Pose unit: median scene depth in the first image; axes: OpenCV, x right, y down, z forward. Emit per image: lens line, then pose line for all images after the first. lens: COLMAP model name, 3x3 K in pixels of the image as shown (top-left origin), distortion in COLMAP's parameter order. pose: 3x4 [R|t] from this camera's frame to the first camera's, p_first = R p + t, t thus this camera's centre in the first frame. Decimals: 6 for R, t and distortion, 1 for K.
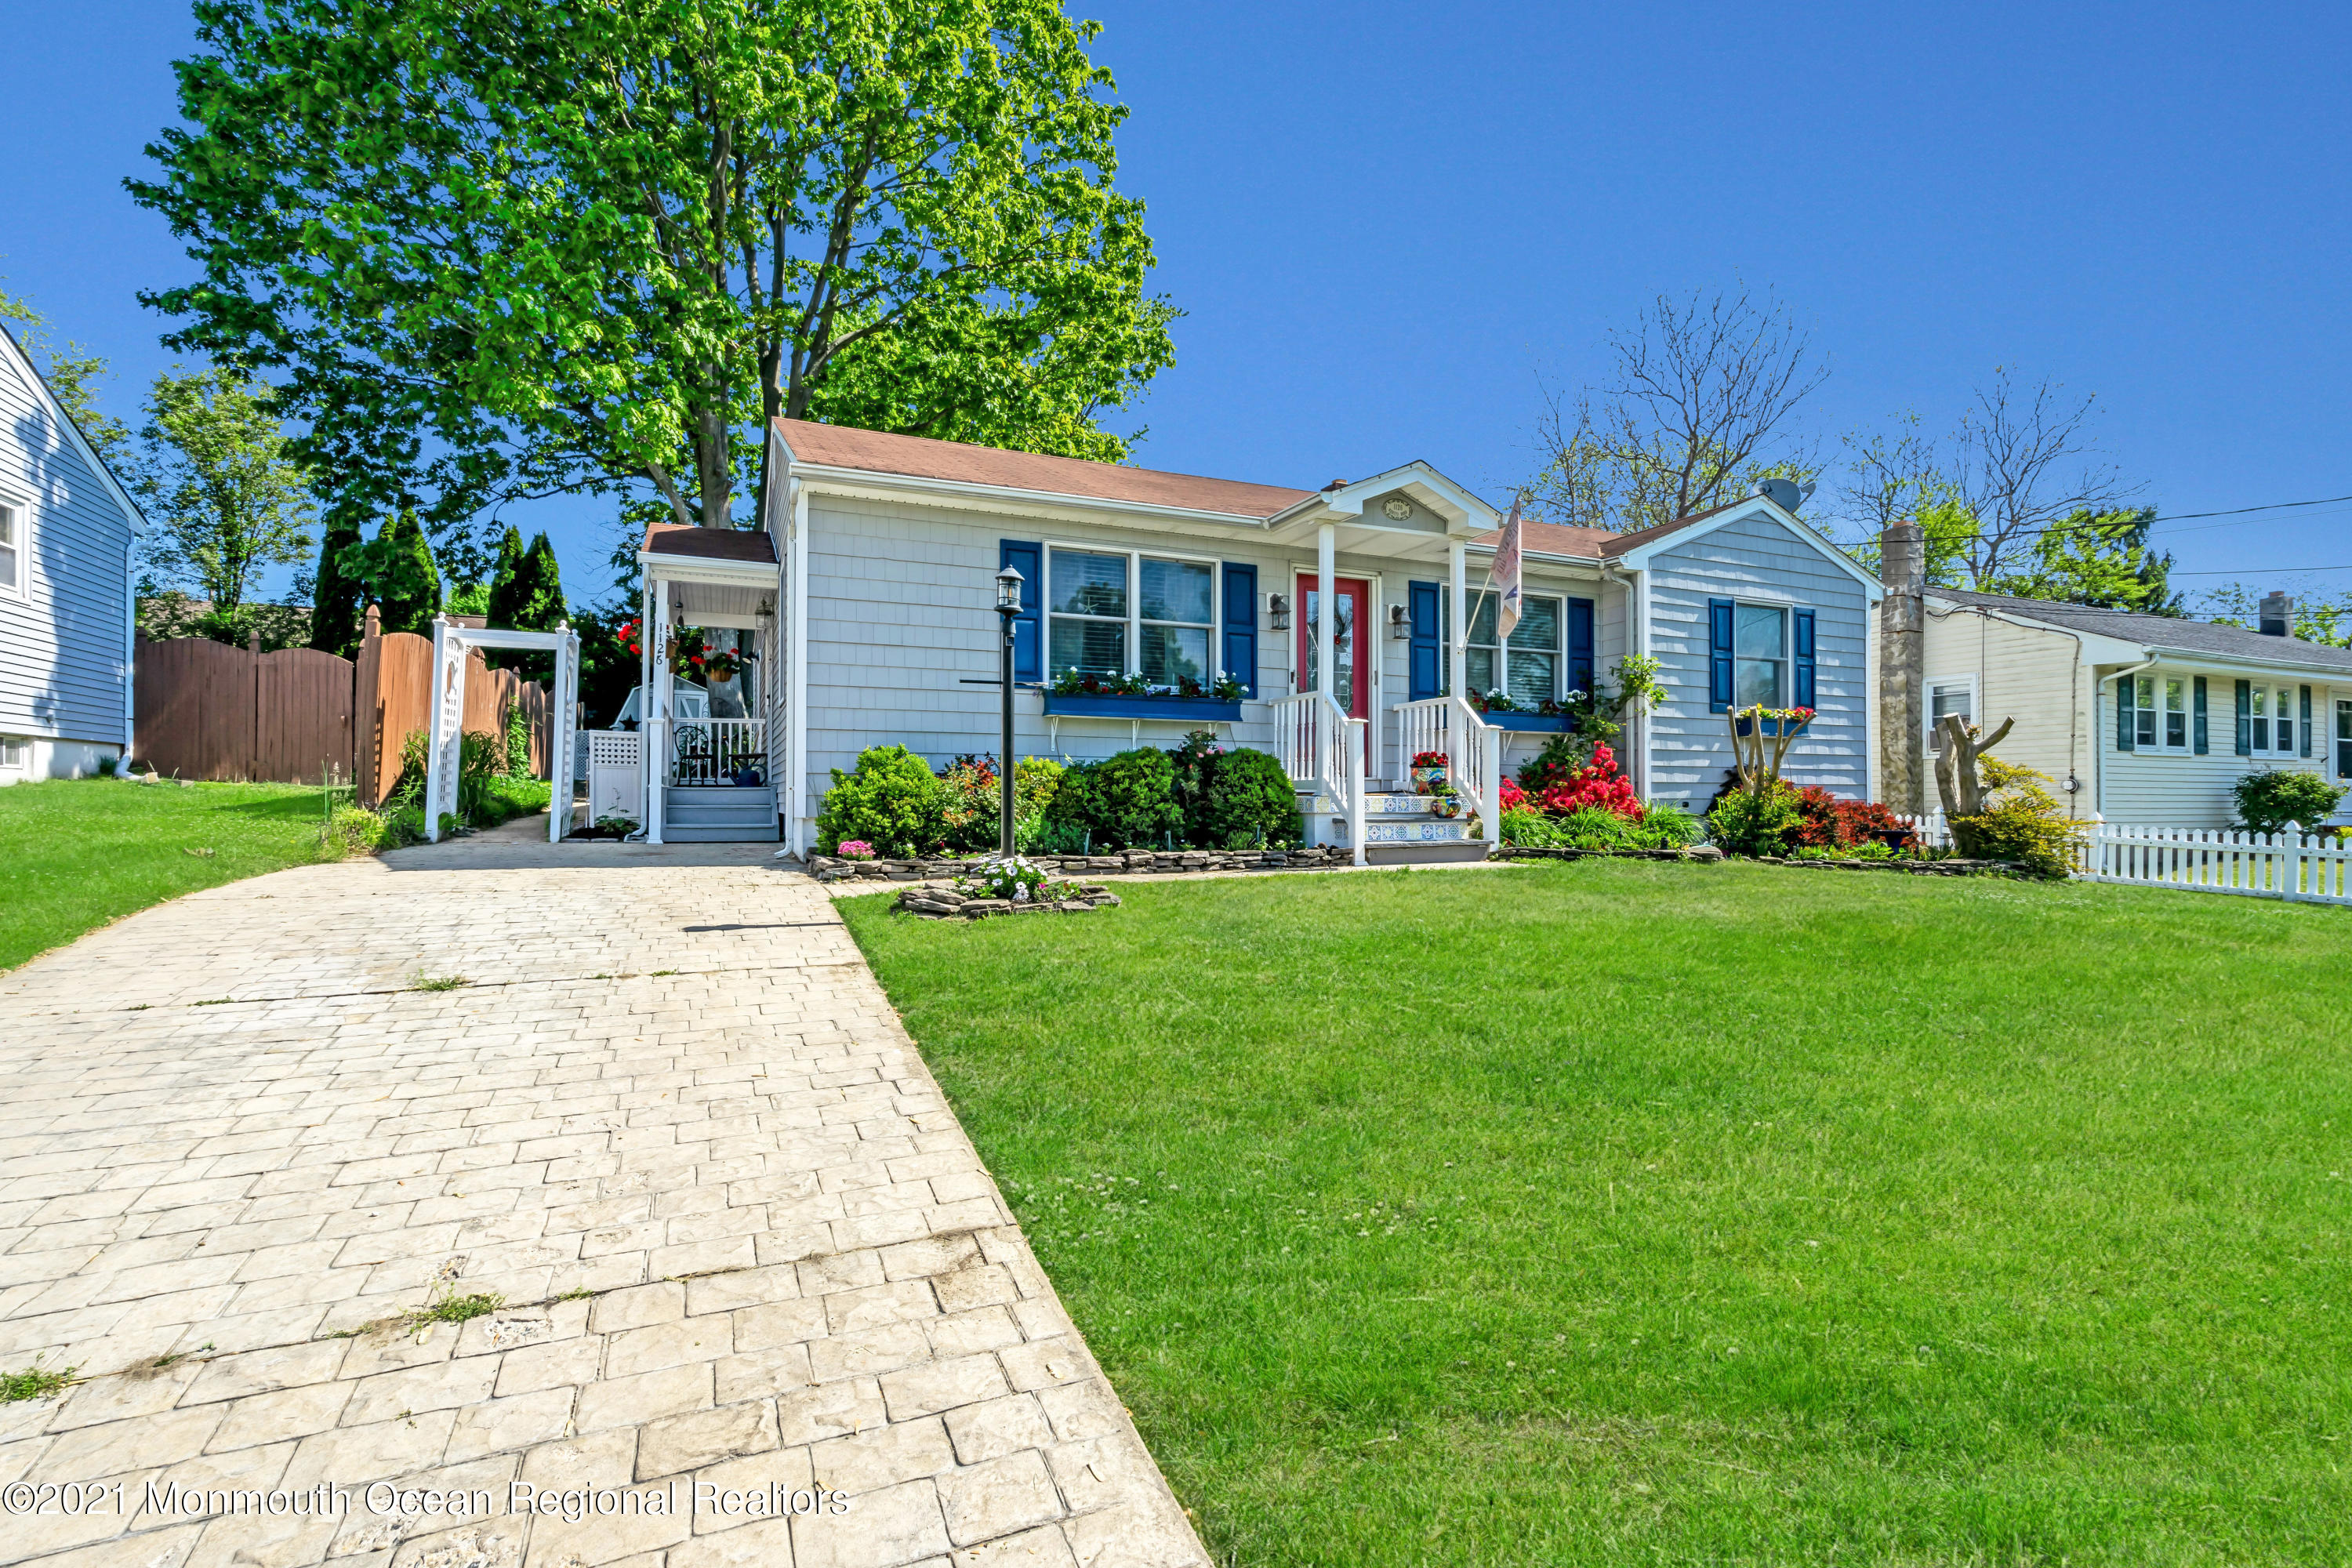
lens RADIAL K [[1060.2, 0, 1185.6], [0, 1060.2, 794.7], [0, 0, 1]] dist [-0.001649, 0.000204]
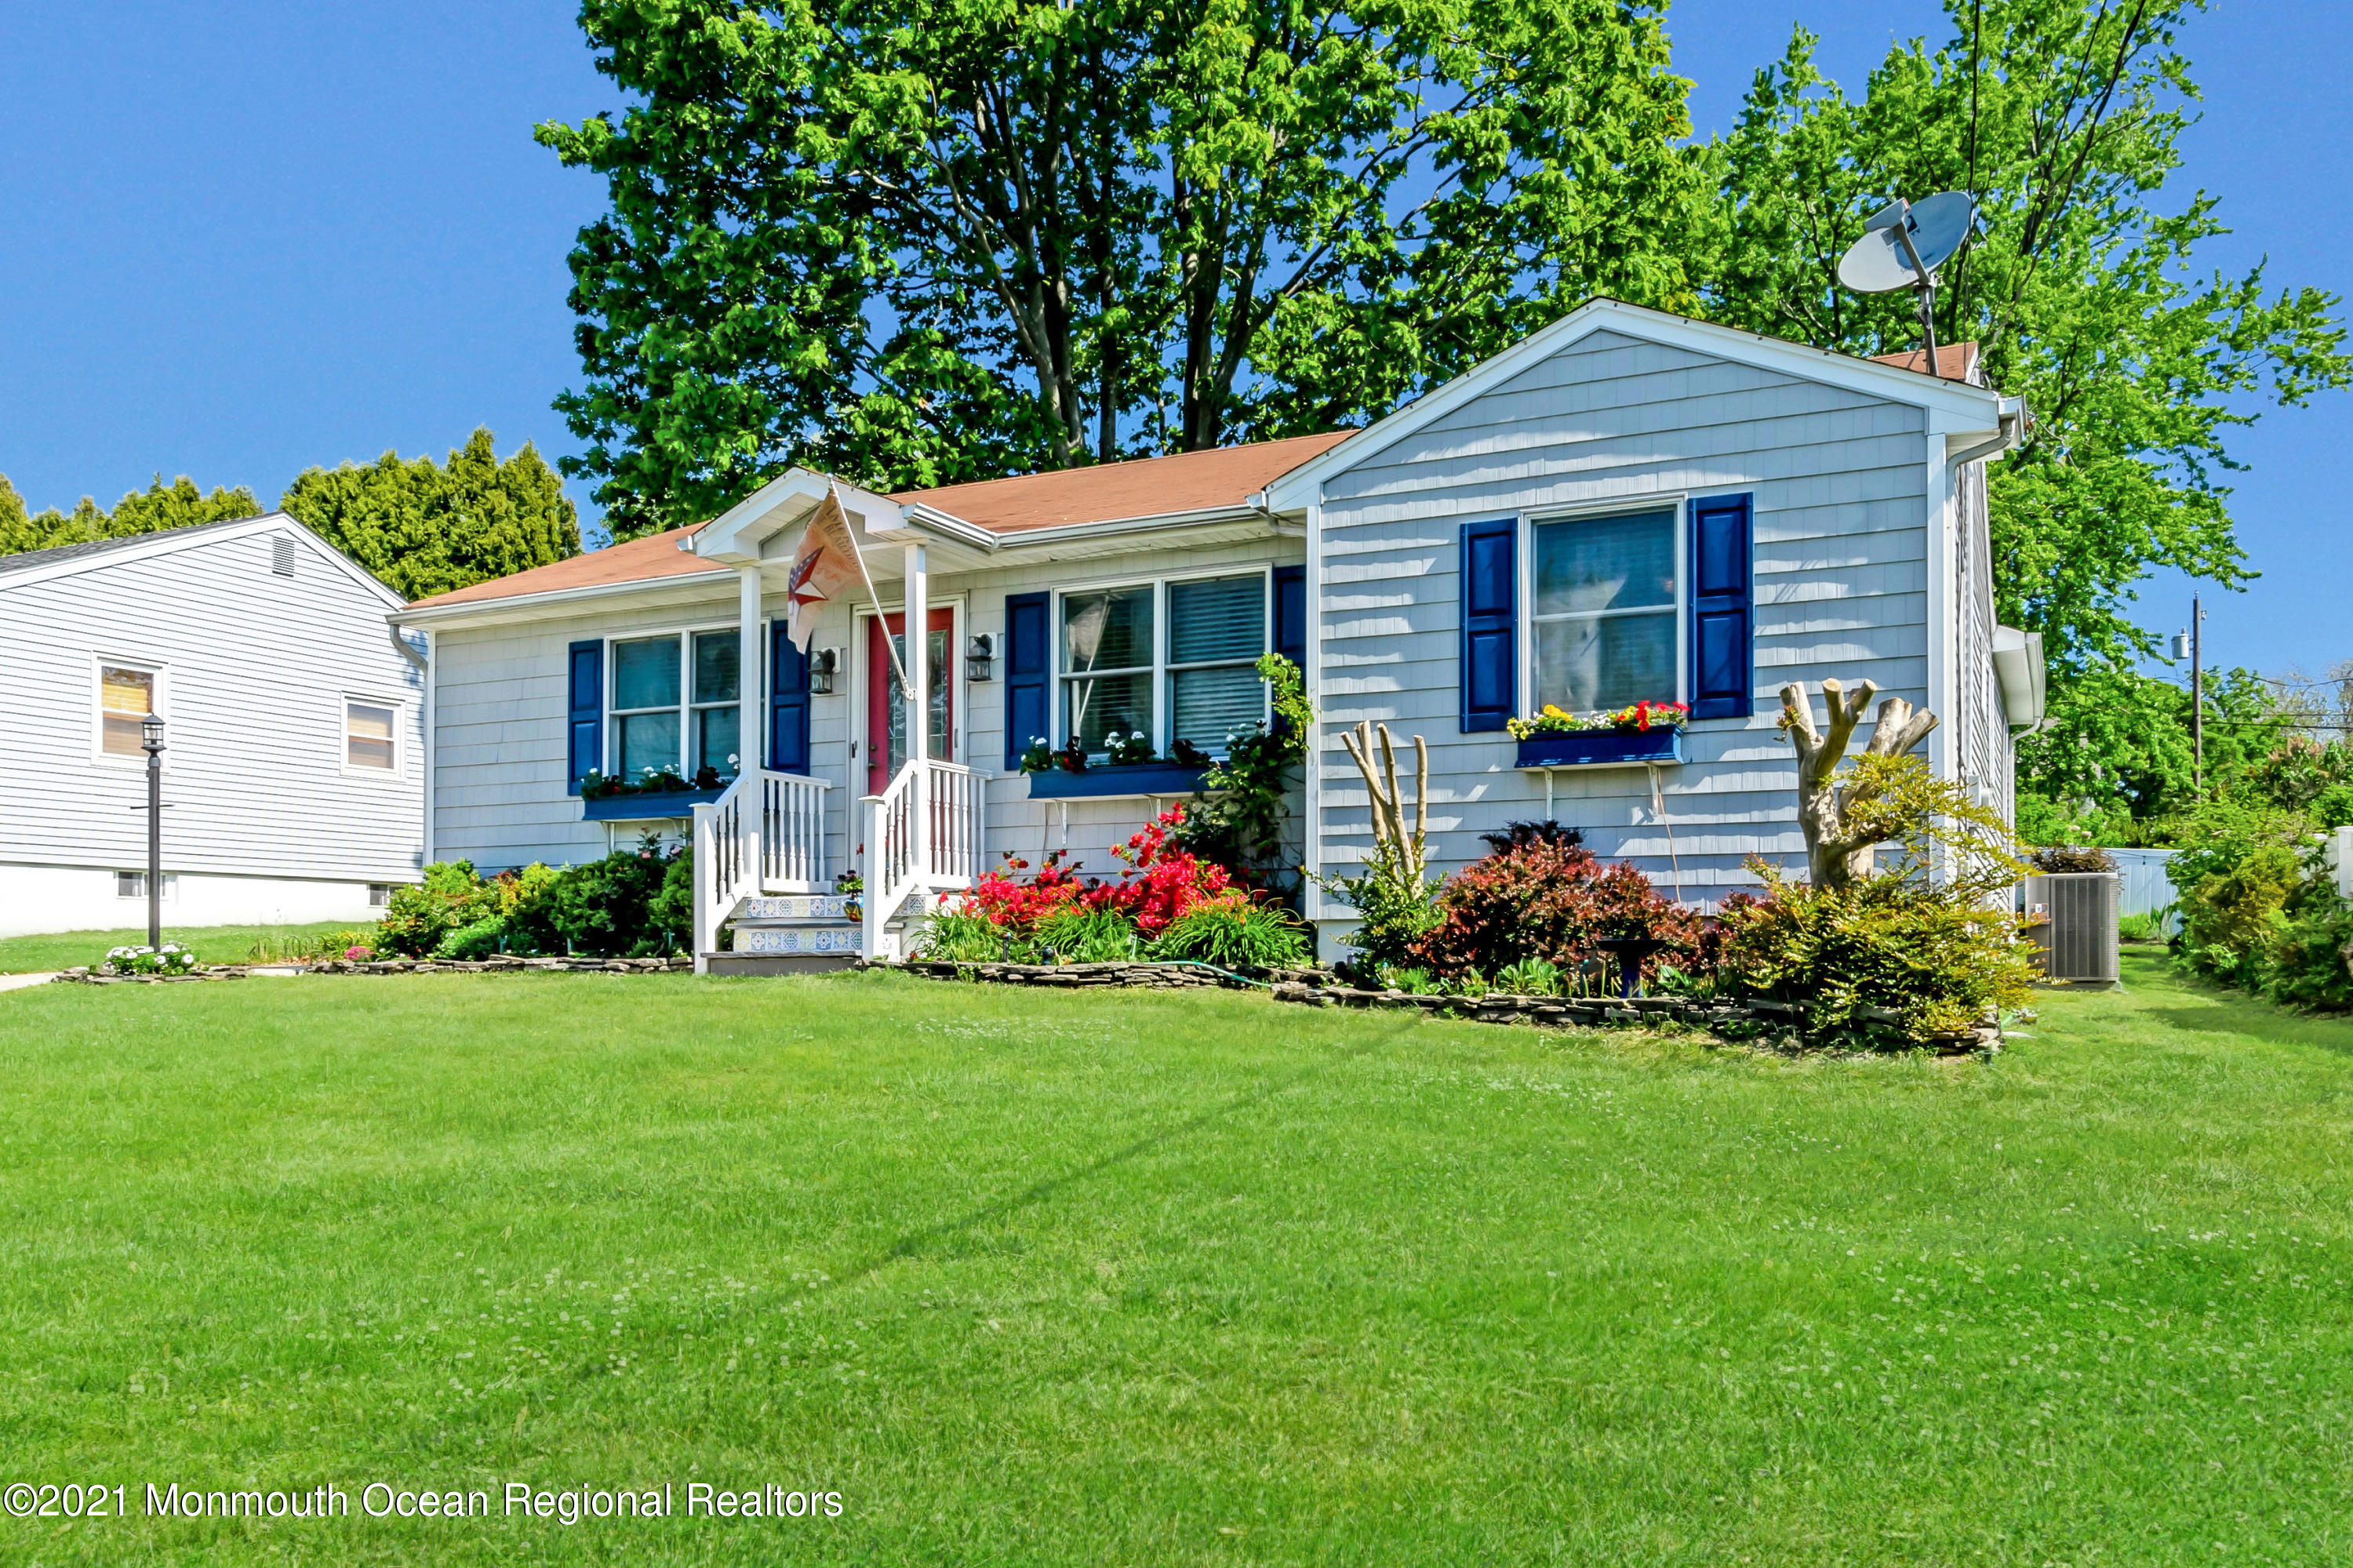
lens RADIAL K [[1816.9, 0, 1176.7], [0, 1816.9, 960.1], [0, 0, 1]] dist [-0.006385, 0.005623]
pose [[0.637762, -0.003318, -0.770226, 1.179411], [0.003388, 0.999993, -0.001502, 0.043709], [0.770226, -0.001652, 0.637769, 0.296925]]
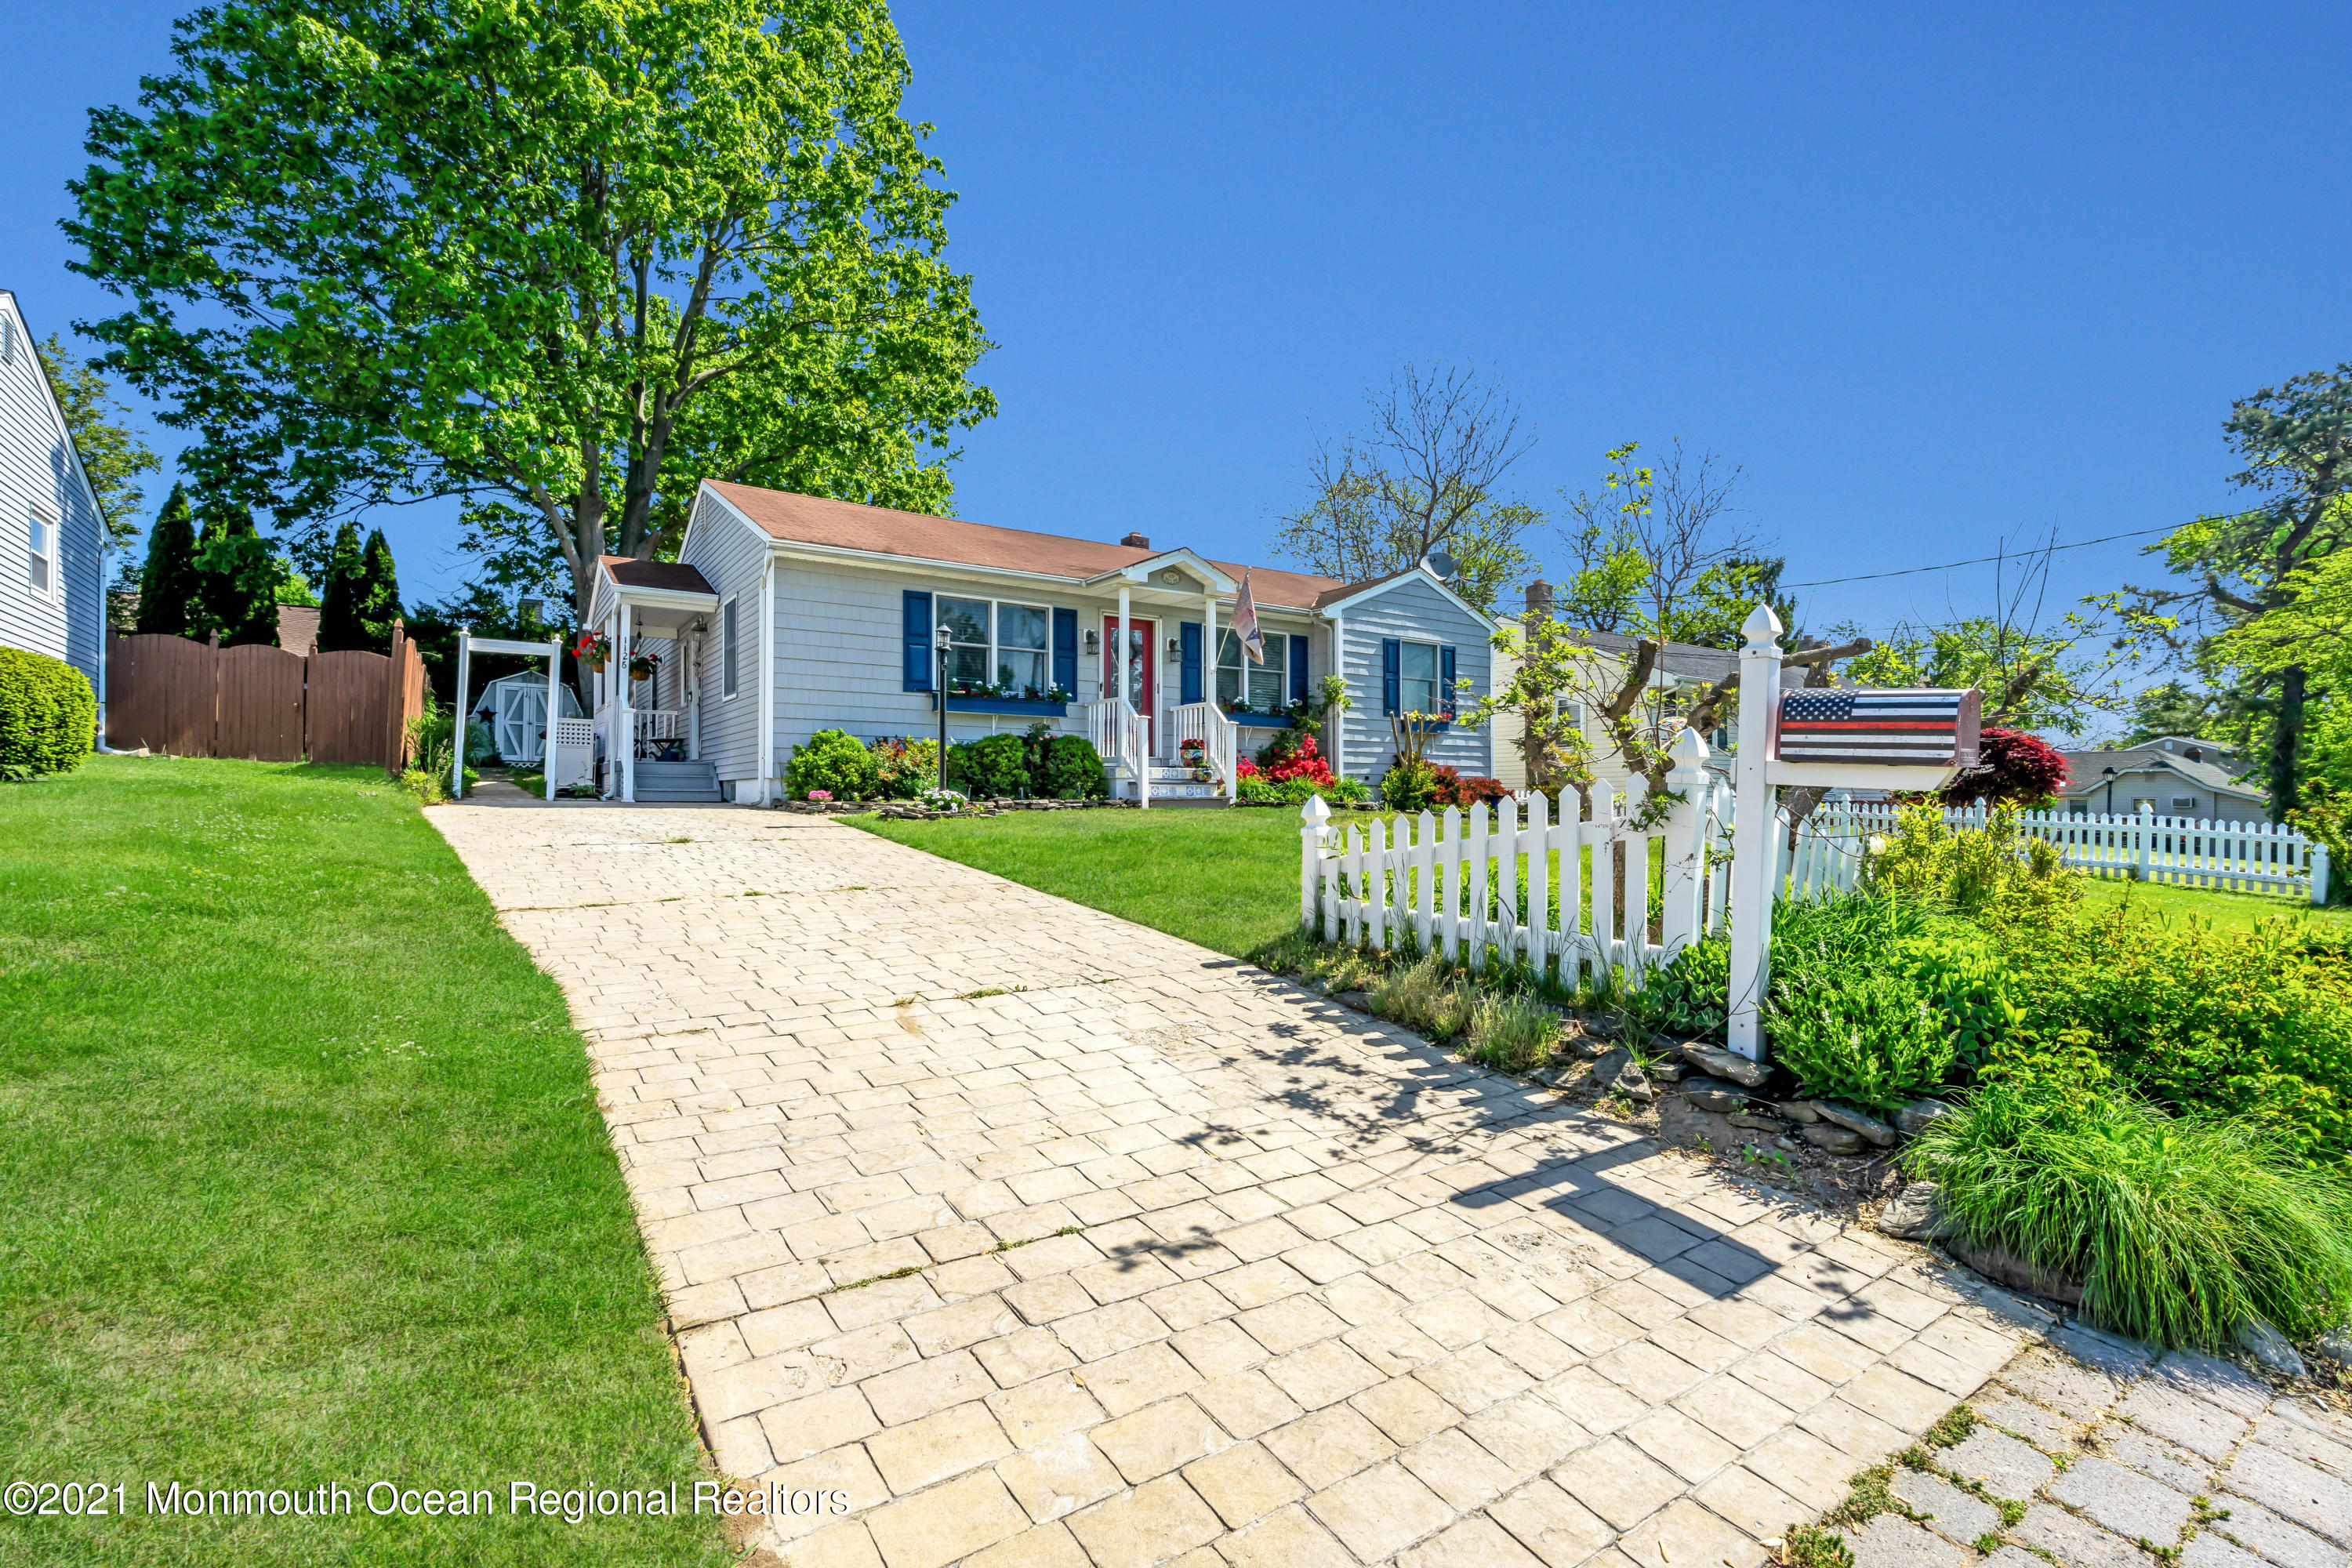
lens RADIAL K [[1060.2, 0, 1185.6], [0, 1060.2, 794.7], [0, 0, 1]] dist [-0.001649, 0.000204]
pose [[0.982536, 0.000057, 0.186072, -0.051324], [0.000085, 1.000000, -0.000755, 0.034714], [-0.186072, 0.000757, 0.982536, -0.413653]]
